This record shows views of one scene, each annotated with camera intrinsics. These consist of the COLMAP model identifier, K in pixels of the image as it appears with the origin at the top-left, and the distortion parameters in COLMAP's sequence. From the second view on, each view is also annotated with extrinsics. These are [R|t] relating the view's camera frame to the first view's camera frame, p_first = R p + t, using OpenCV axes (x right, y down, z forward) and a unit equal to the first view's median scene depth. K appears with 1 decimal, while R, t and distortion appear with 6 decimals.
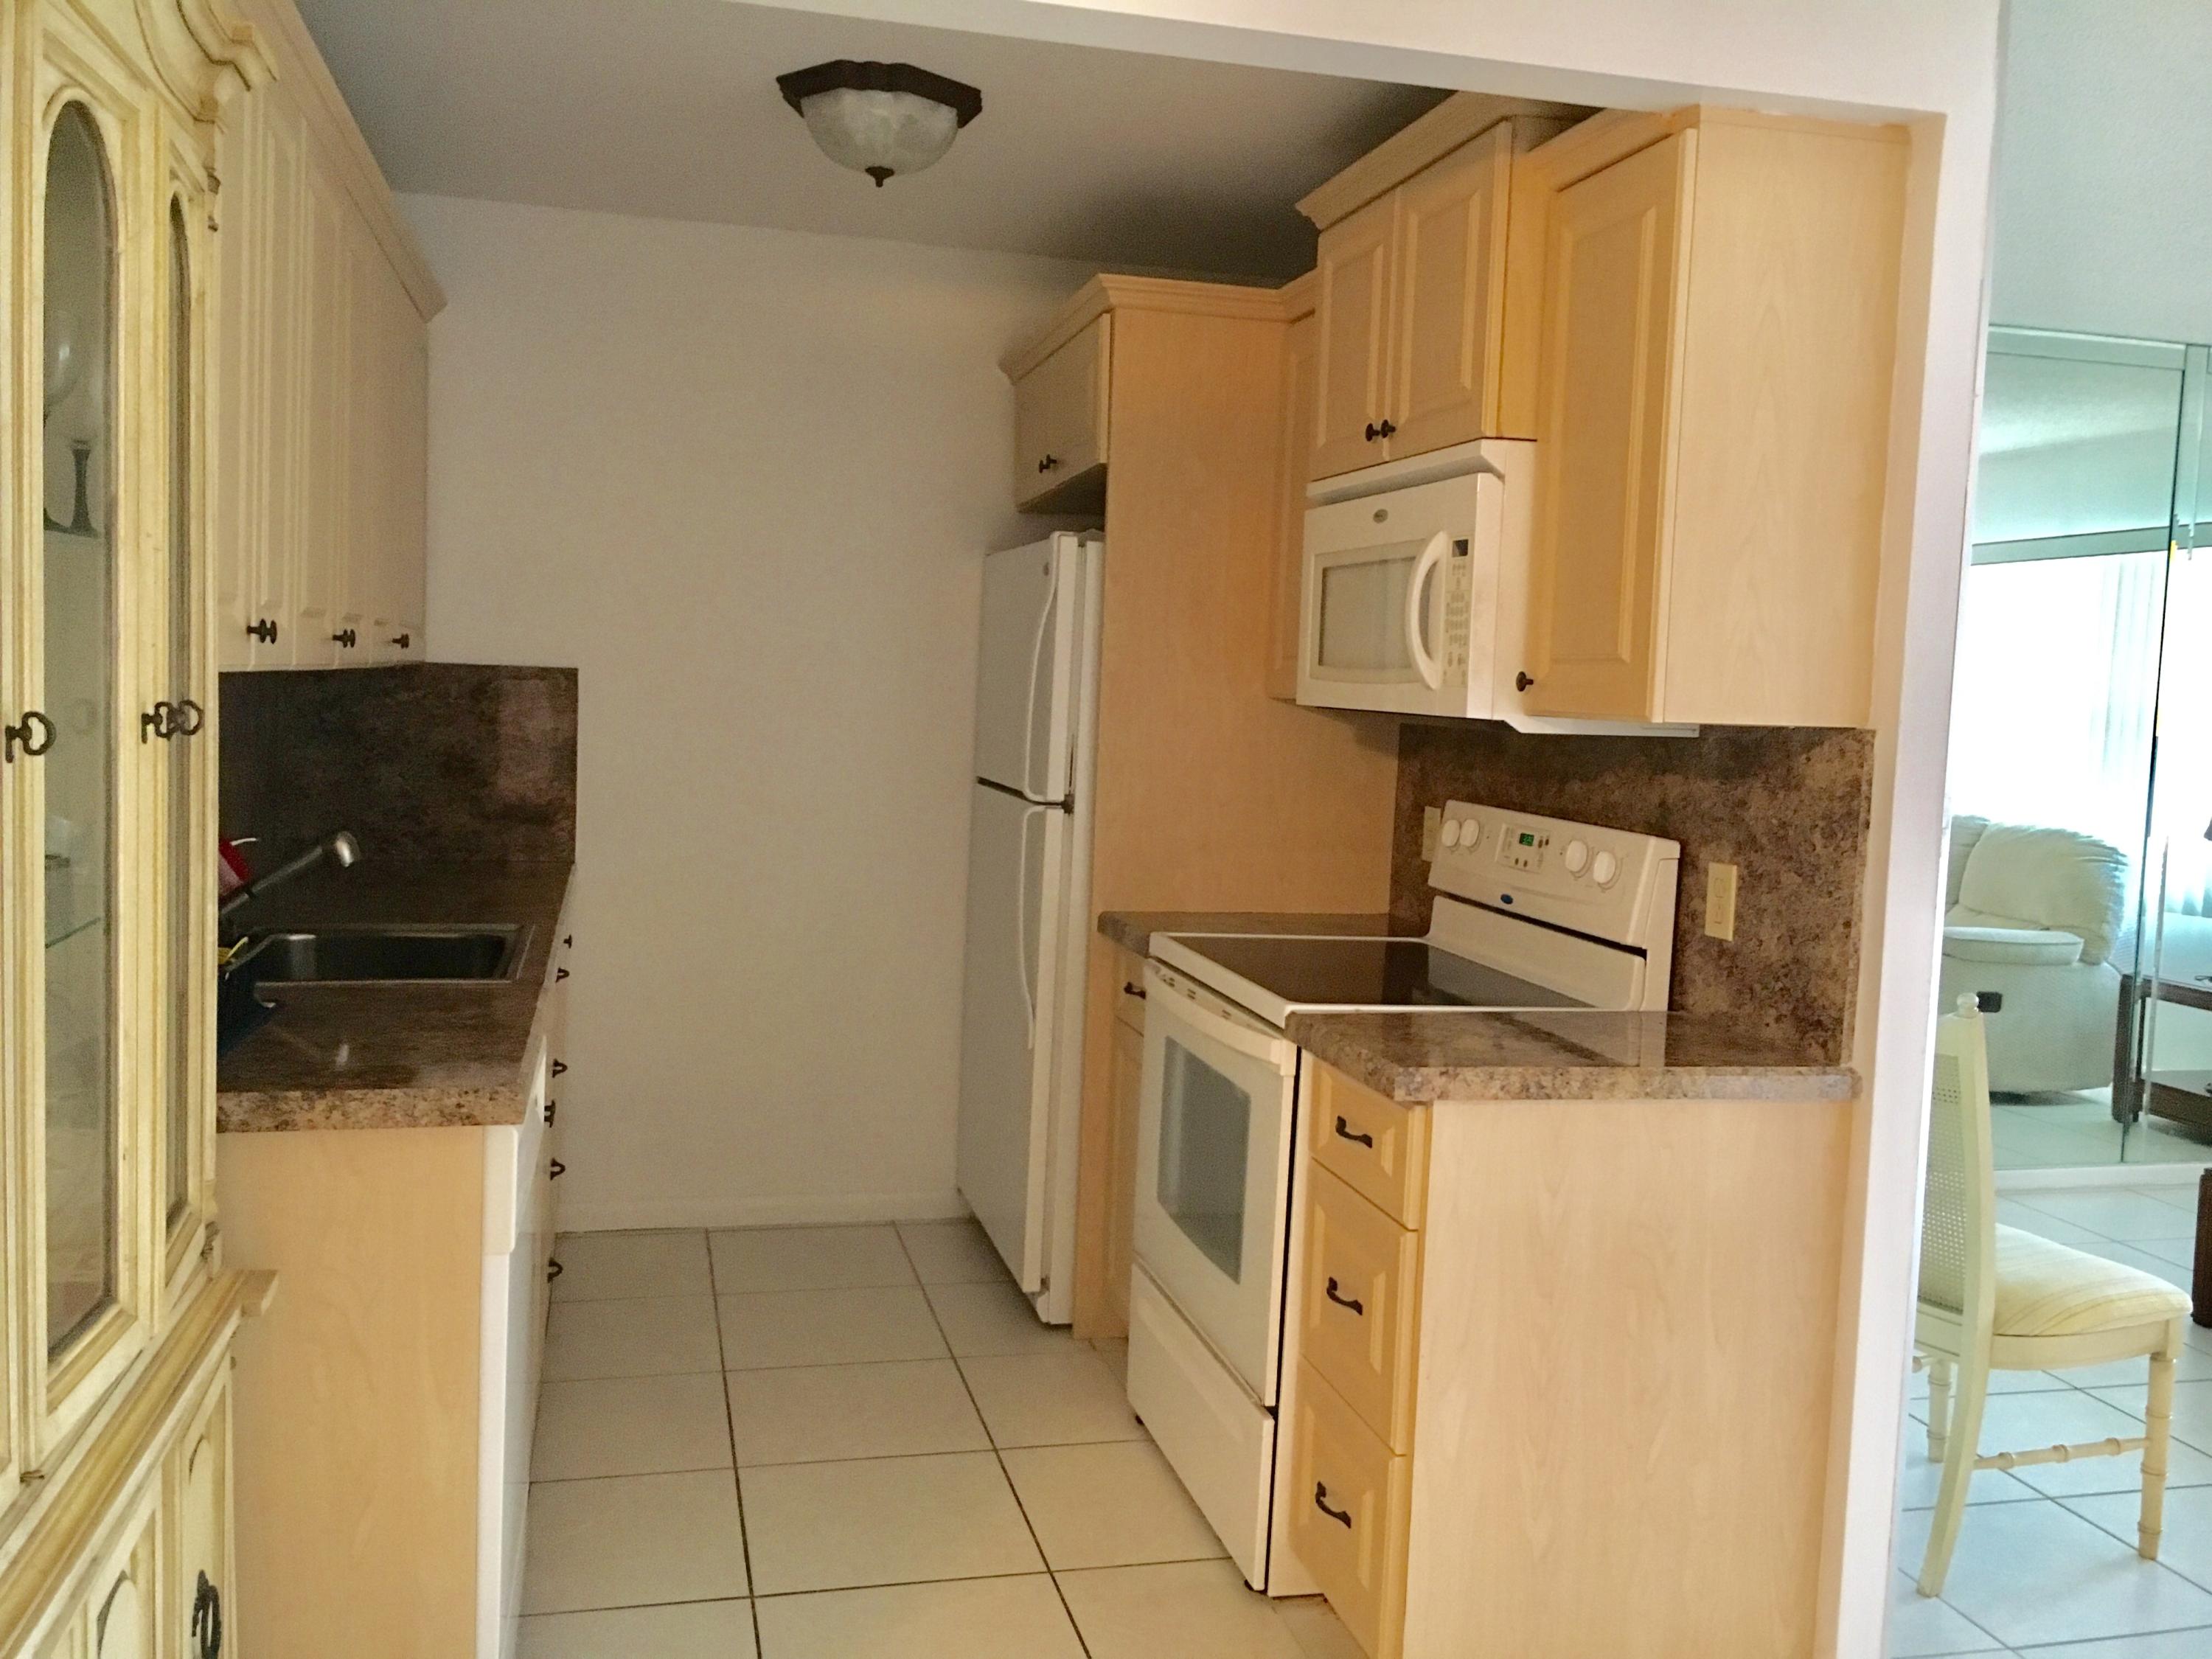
lens RADIAL K [[1889.4, 0, 1101.3], [0, 1889.4, 807.4], [0, 0, 1]] dist [0.080397, -0.117630]
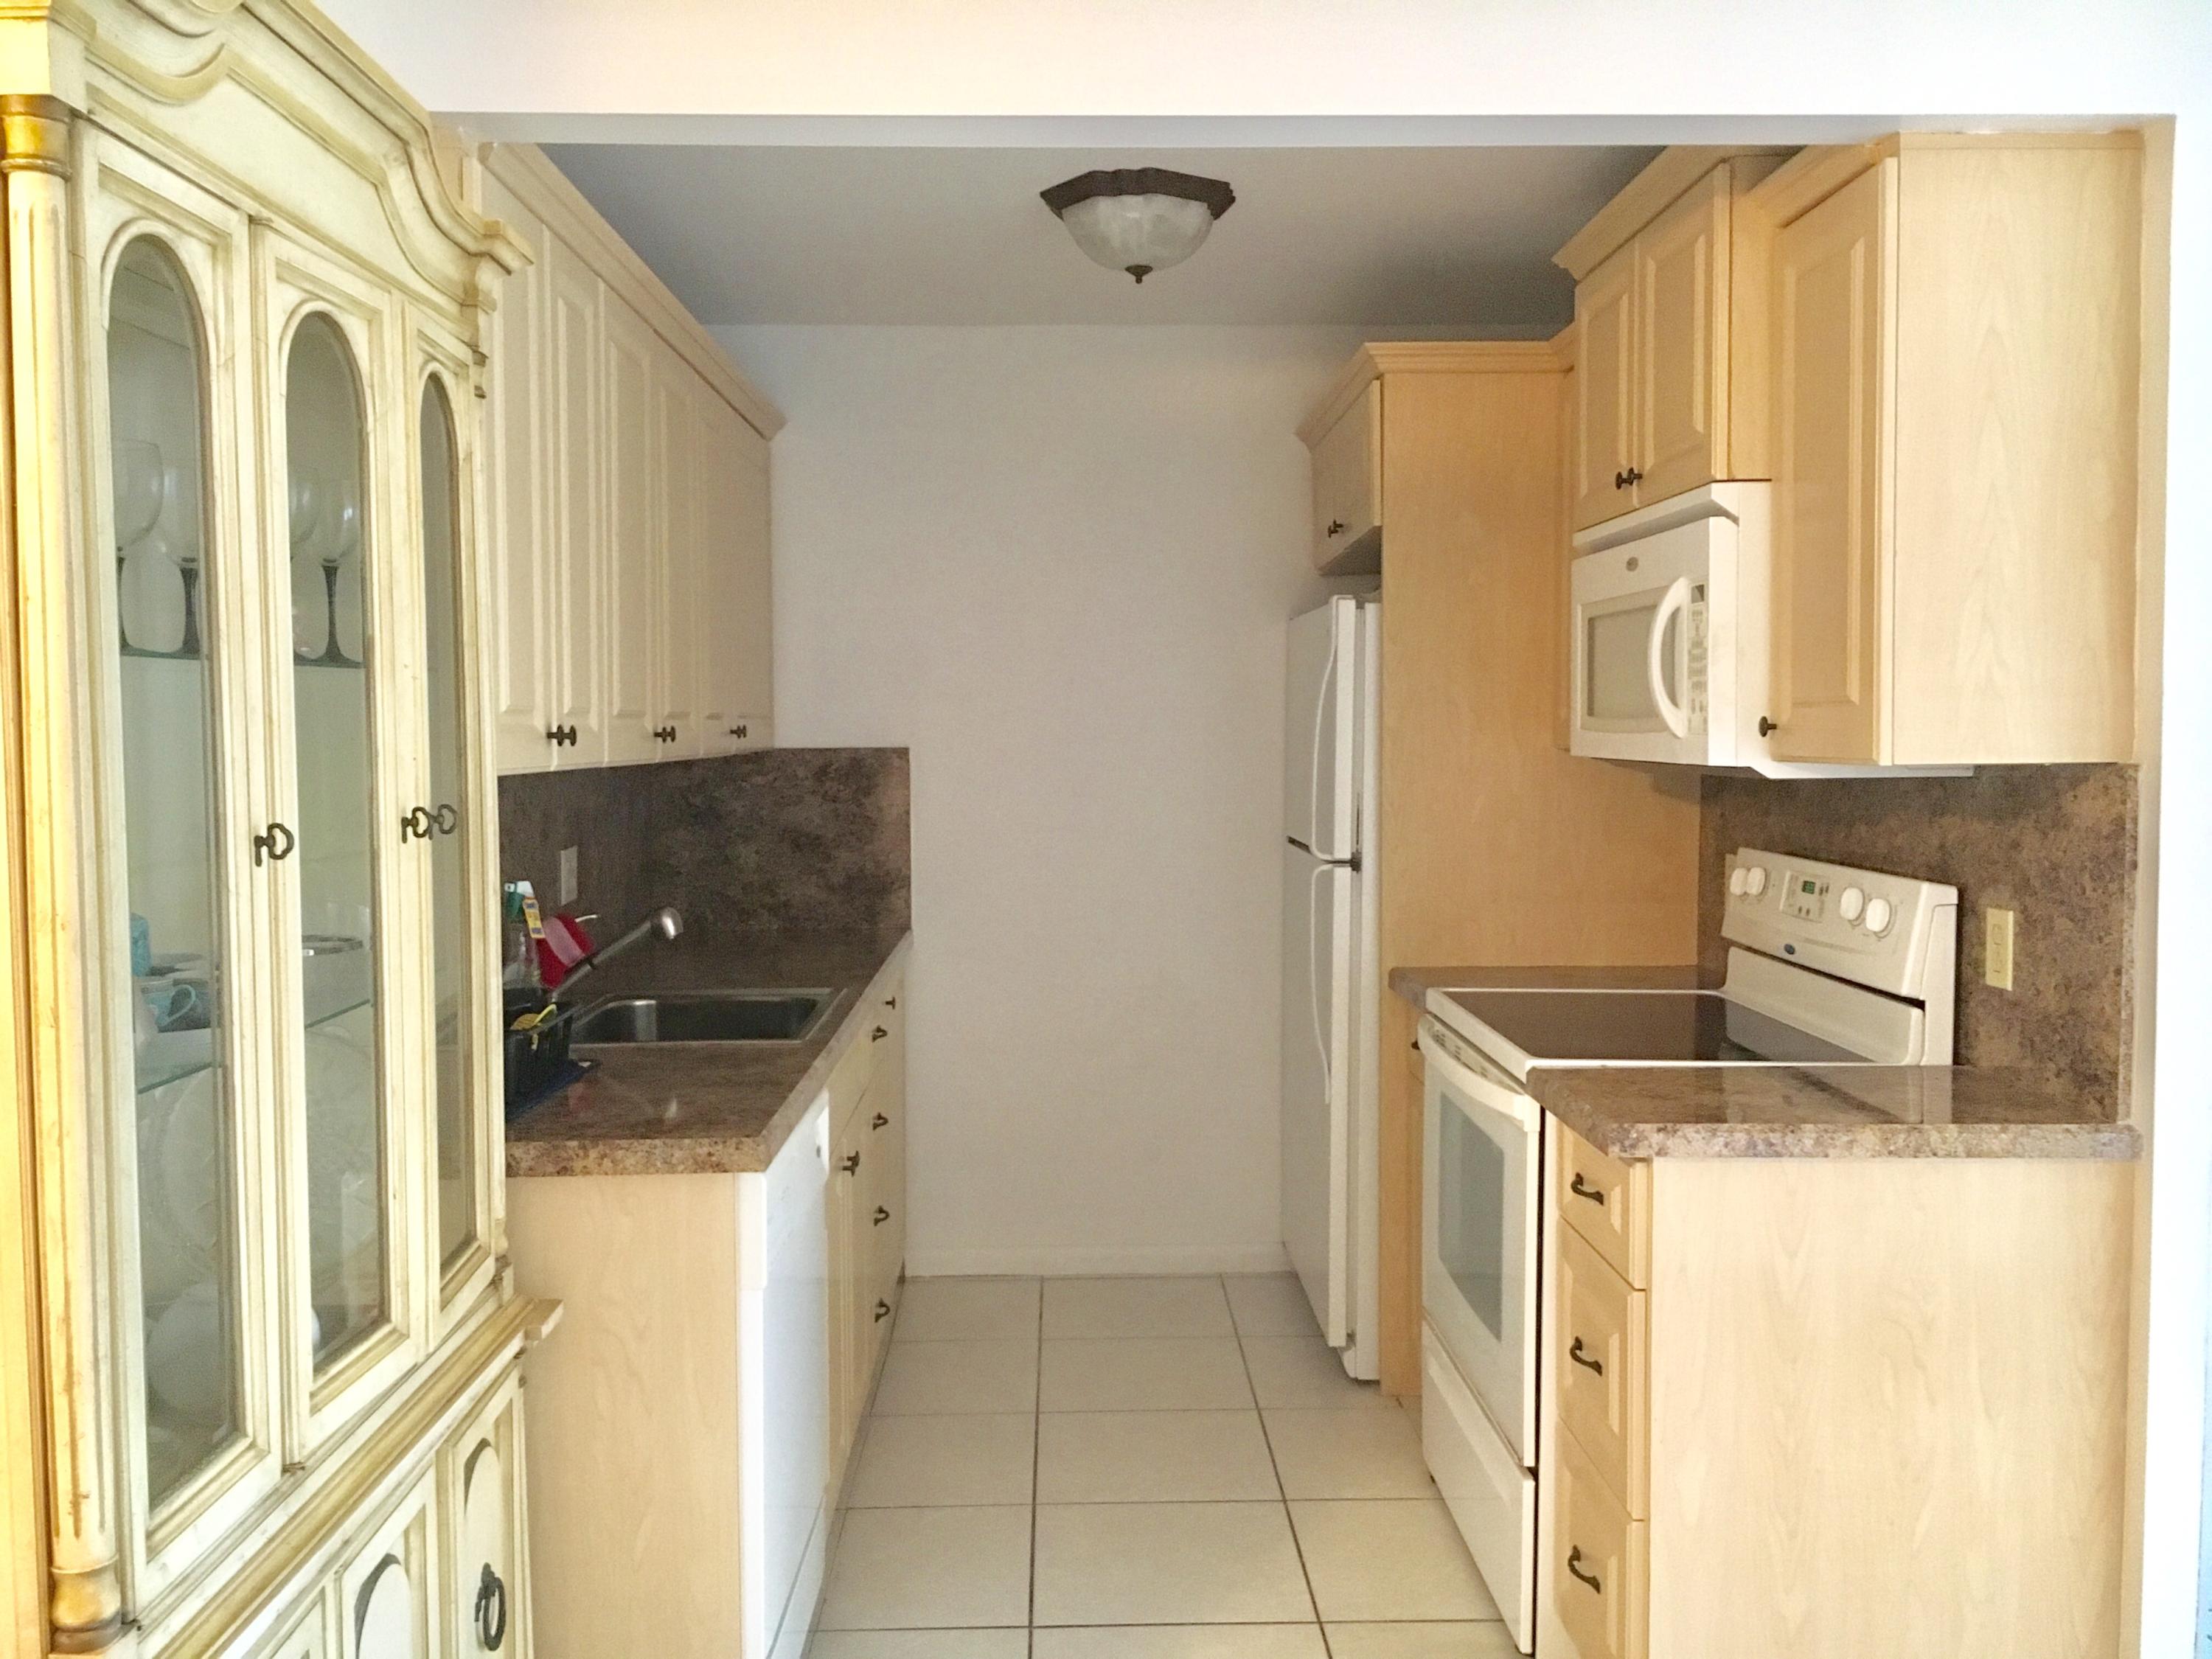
lens RADIAL K [[1889.4, 0, 1106.9], [0, 1889.4, 807.3], [0, 0, 1]] dist [0.080397, -0.117630]
pose [[0.974952, -0.034705, -0.219693, 0.100646], [0.028328, 0.999083, -0.032113, -0.002999], [0.220606, 0.025085, 0.975040, -0.026966]]
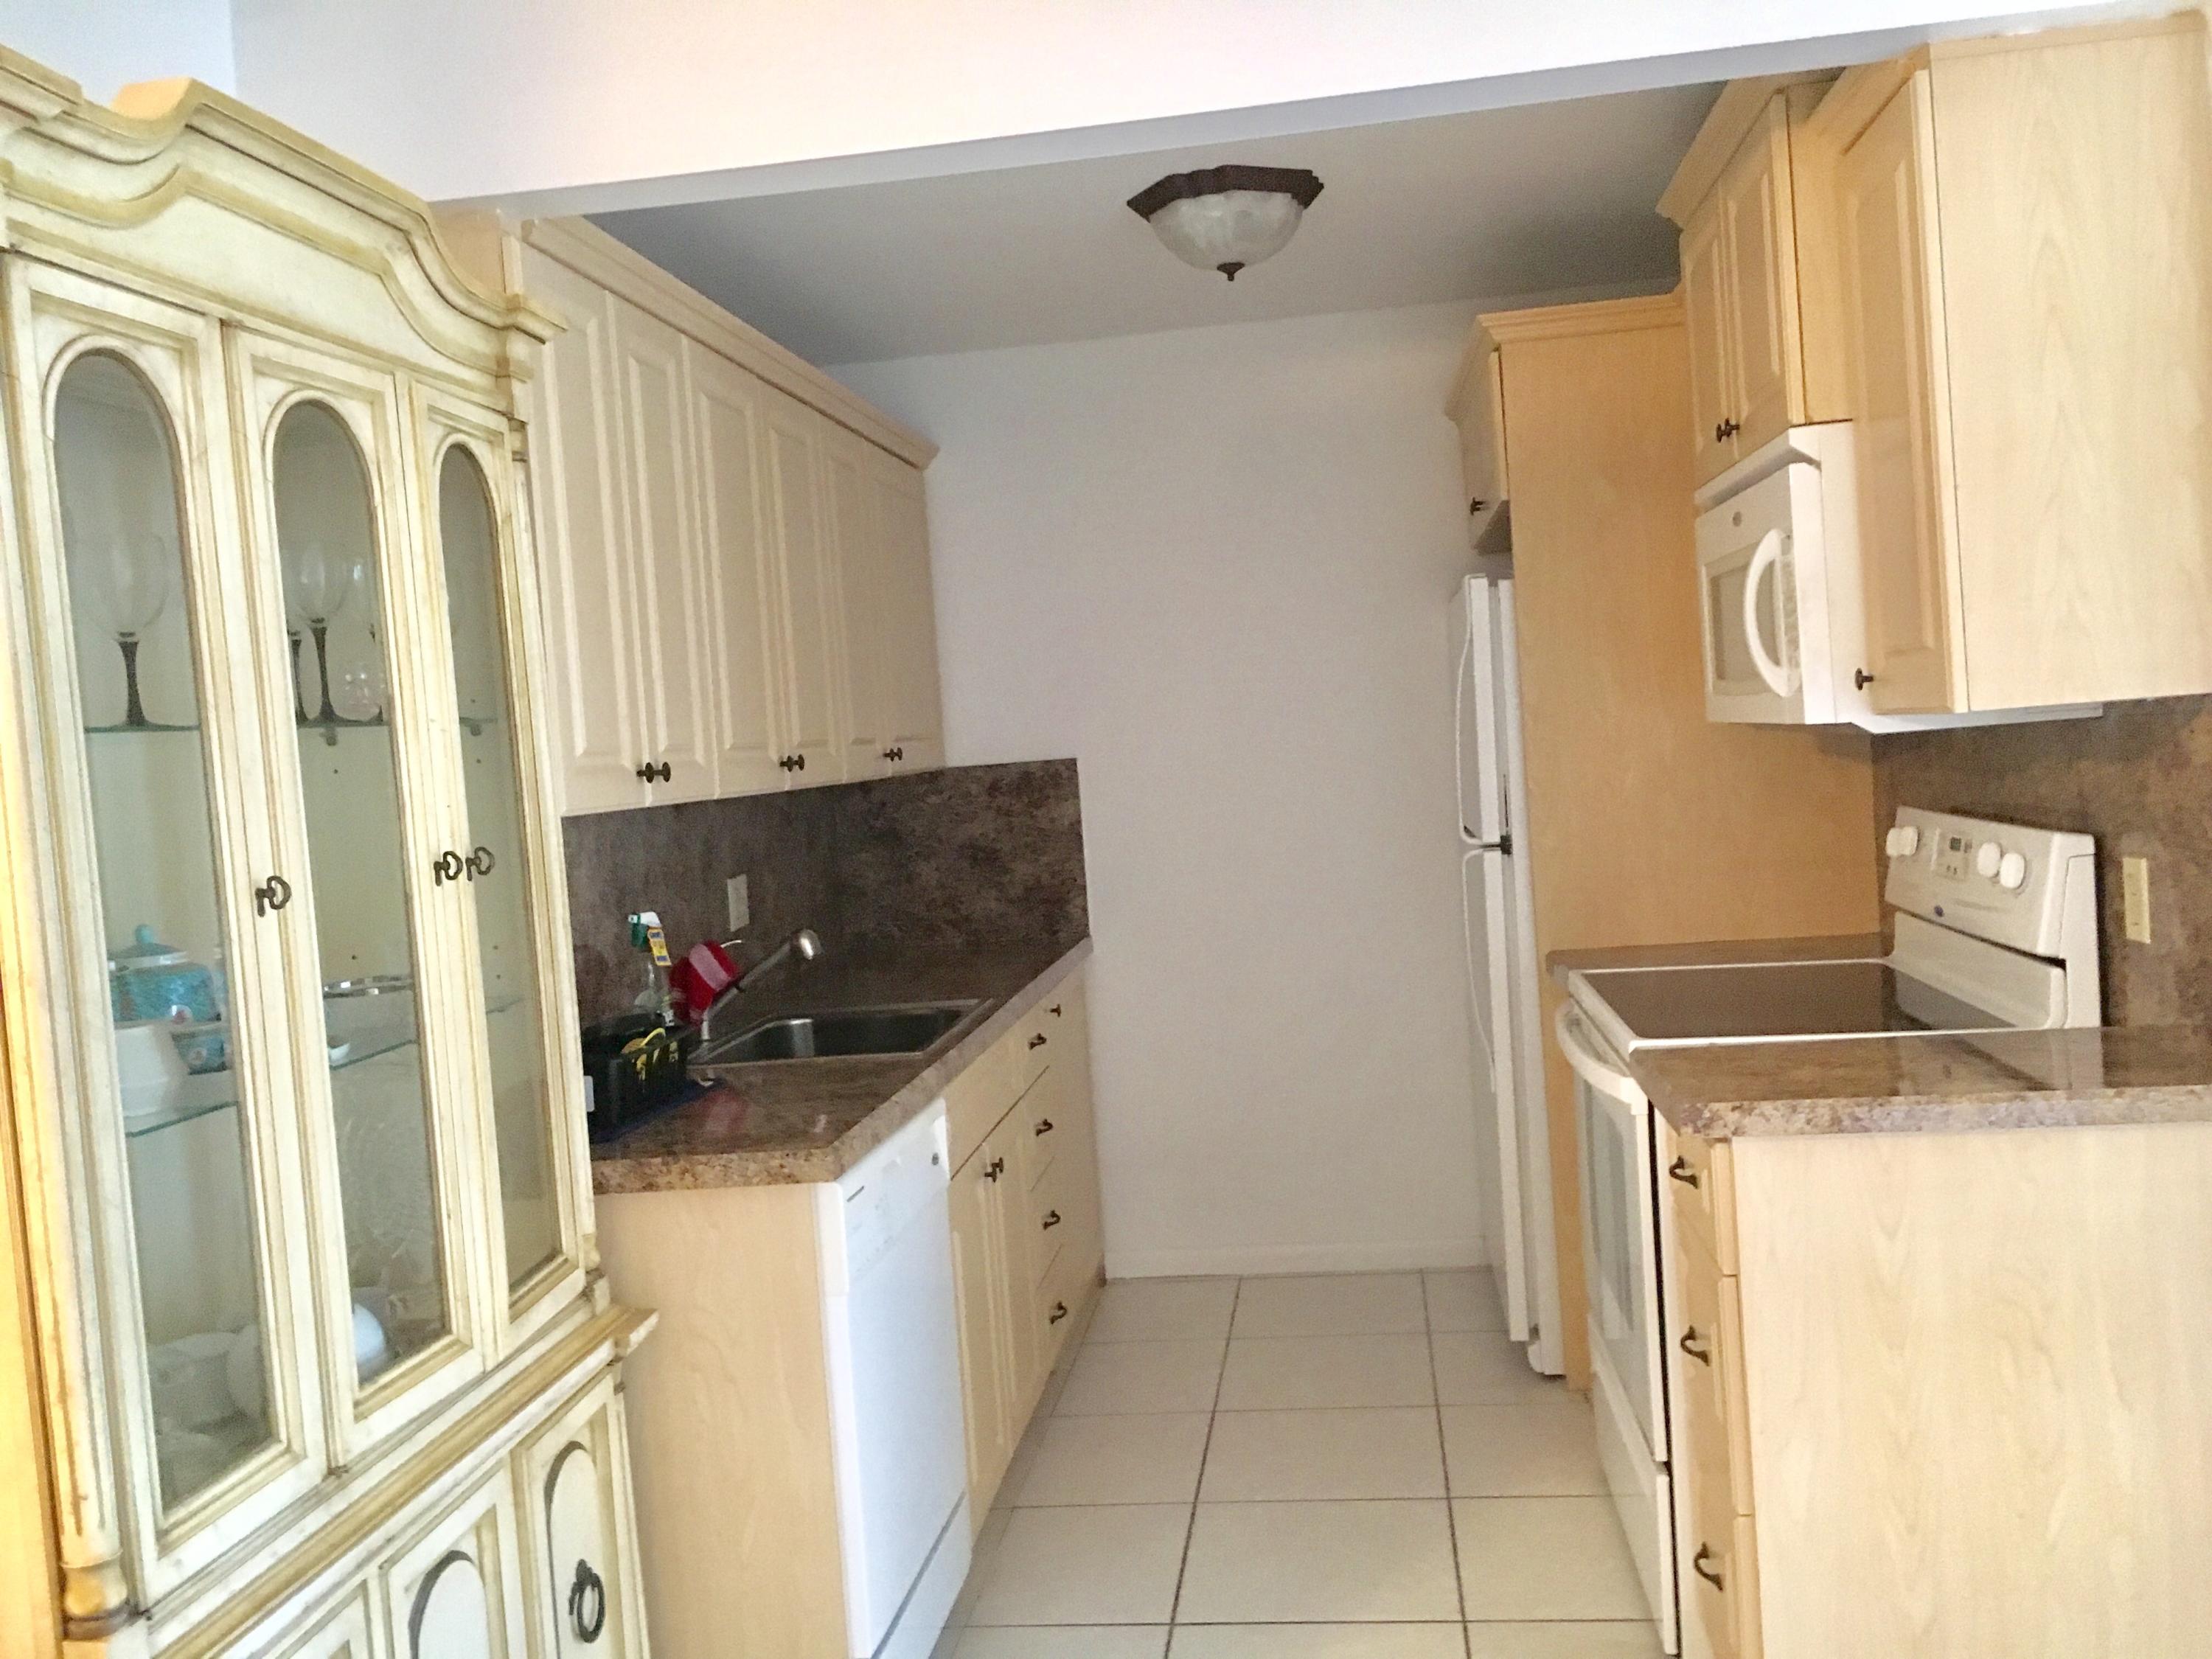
lens RADIAL K [[1889.4, 0, 1113.8], [0, 1889.4, 807.6], [0, 0, 1]] dist [0.080397, -0.117630]
pose [[0.924497, -0.094908, -0.369184, 0.212125], [0.085573, 0.995462, -0.041619, 0.003189], [0.371459, 0.006884, 0.928424, 0.000890]]
